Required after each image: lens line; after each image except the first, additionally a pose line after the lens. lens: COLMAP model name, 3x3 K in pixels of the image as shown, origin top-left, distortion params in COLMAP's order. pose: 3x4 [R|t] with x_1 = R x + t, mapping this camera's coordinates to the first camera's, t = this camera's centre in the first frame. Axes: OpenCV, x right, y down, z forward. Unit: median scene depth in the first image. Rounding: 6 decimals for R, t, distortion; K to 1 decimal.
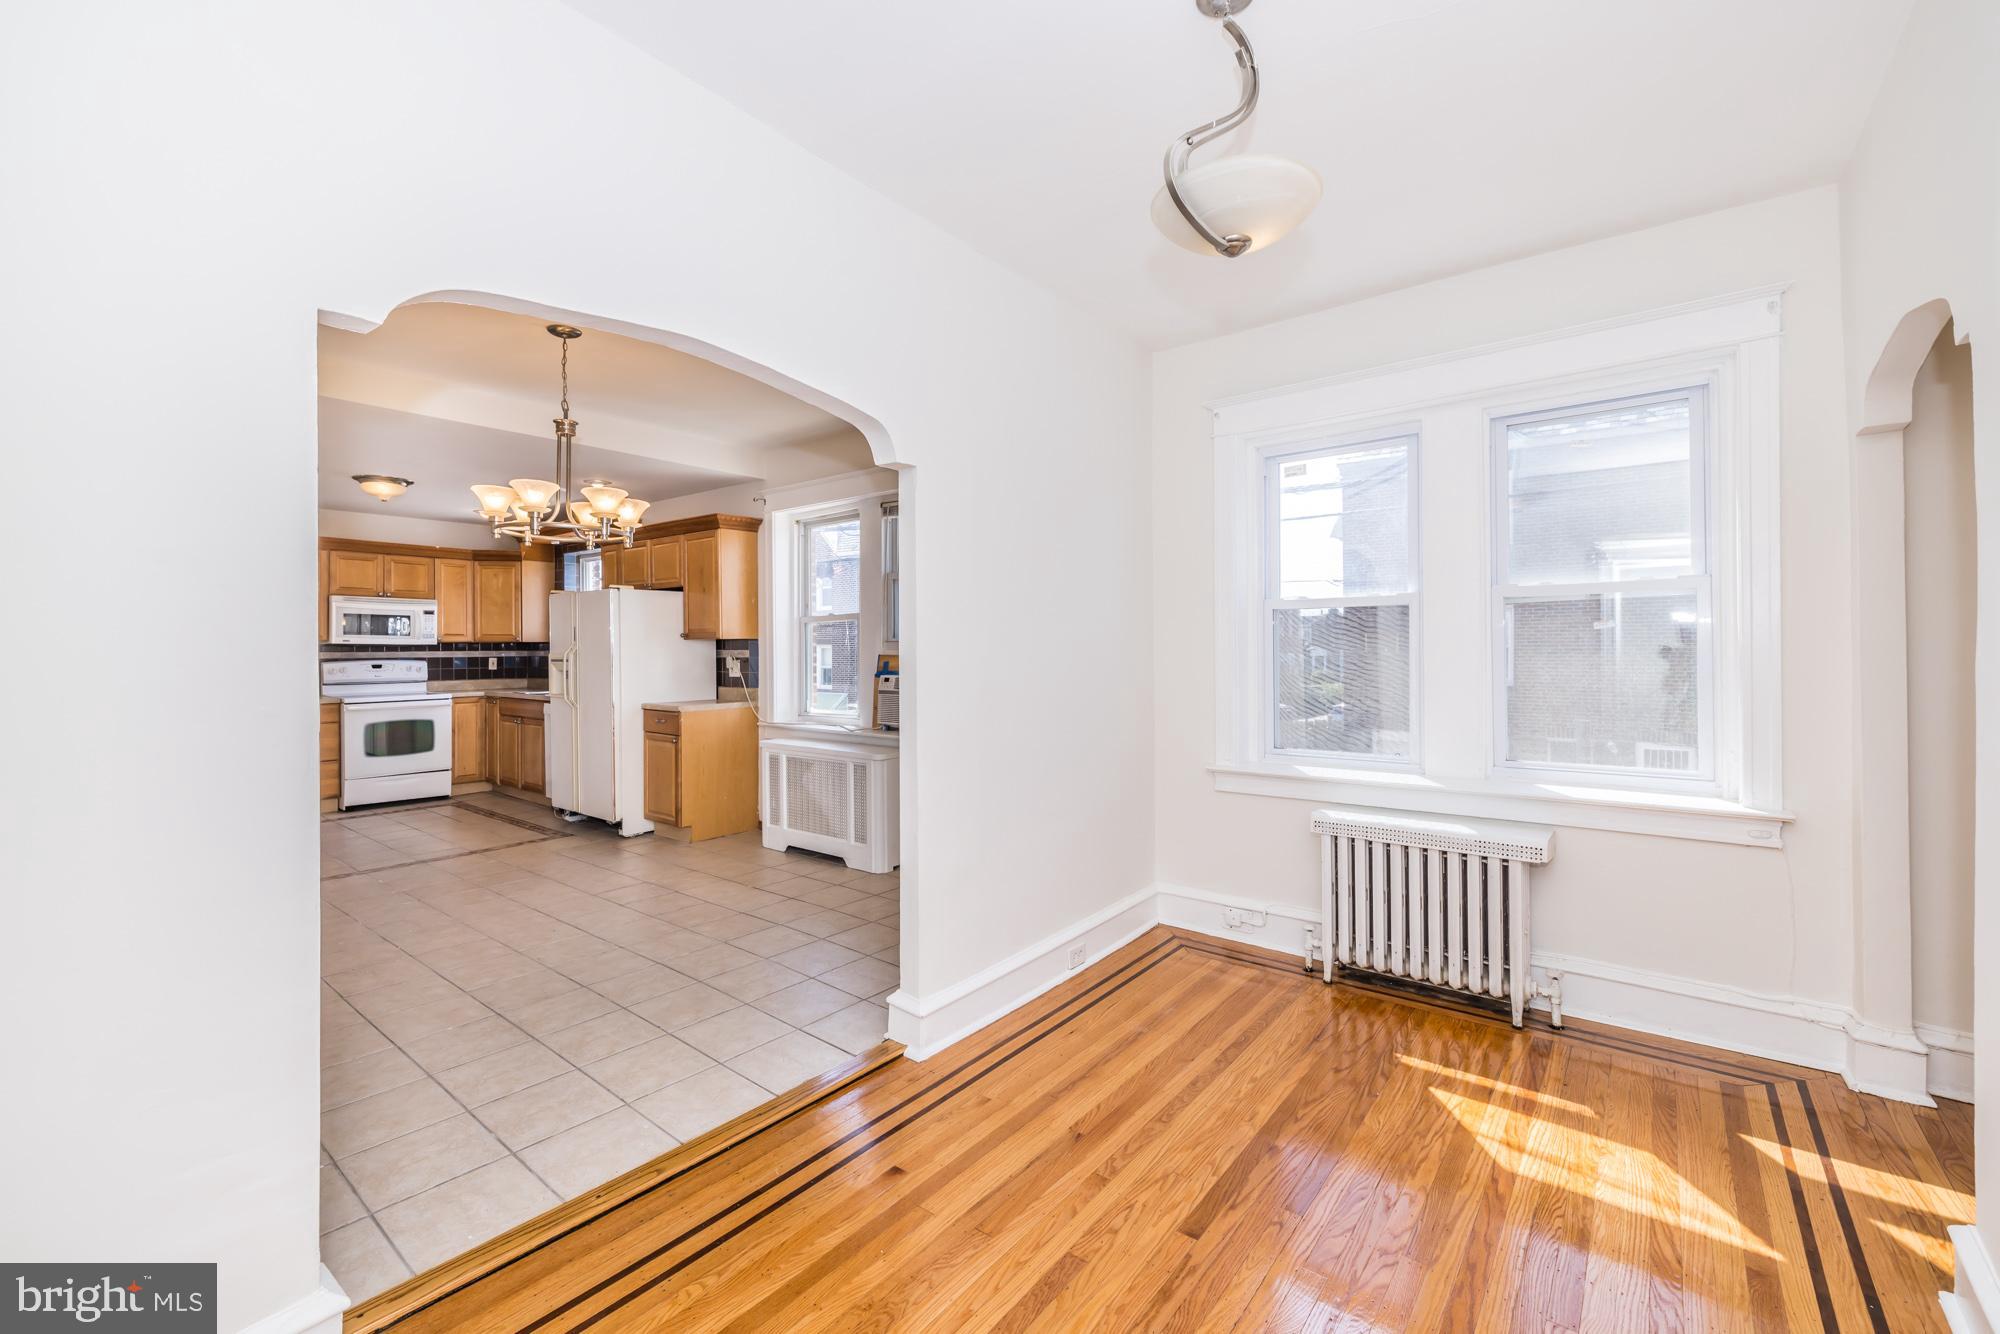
lens RADIAL K [[849.9, 0, 997.5], [0, 849.9, 646.8], [0, 0, 1]] dist [-0.001886, 0.000708]
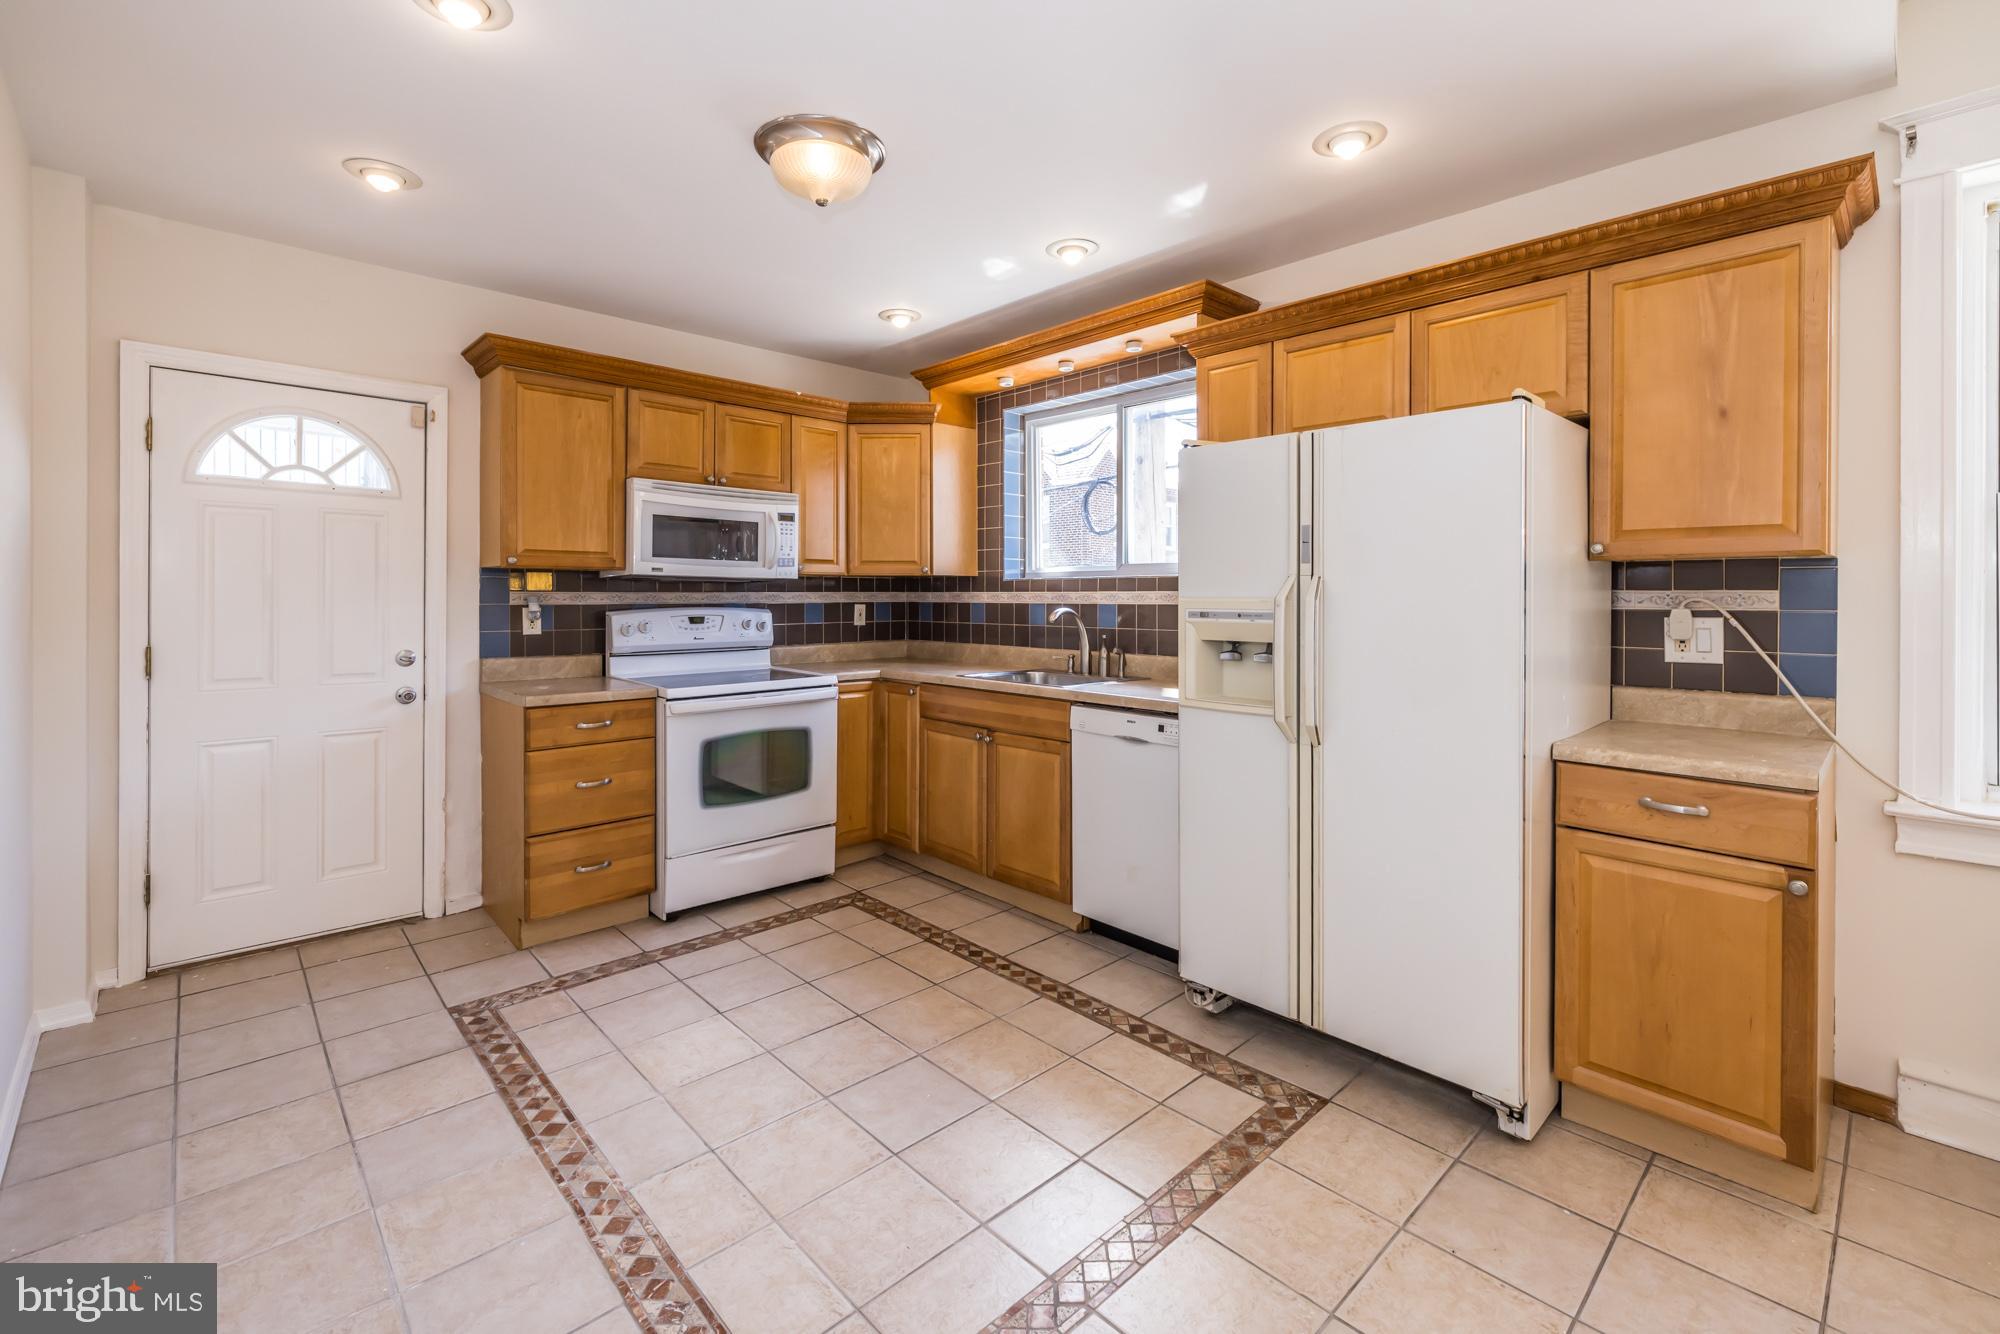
lens RADIAL K [[849.9, 0, 992.2], [0, 849.9, 598.7], [0, 0, 1]] dist [-0.001886, 0.000708]
pose [[0.989930, 0.005471, -0.141450, -0.476843], [-0.004623, 0.999969, 0.006325, 0.005909], [0.141480, -0.005608, 0.989925, 0.507943]]
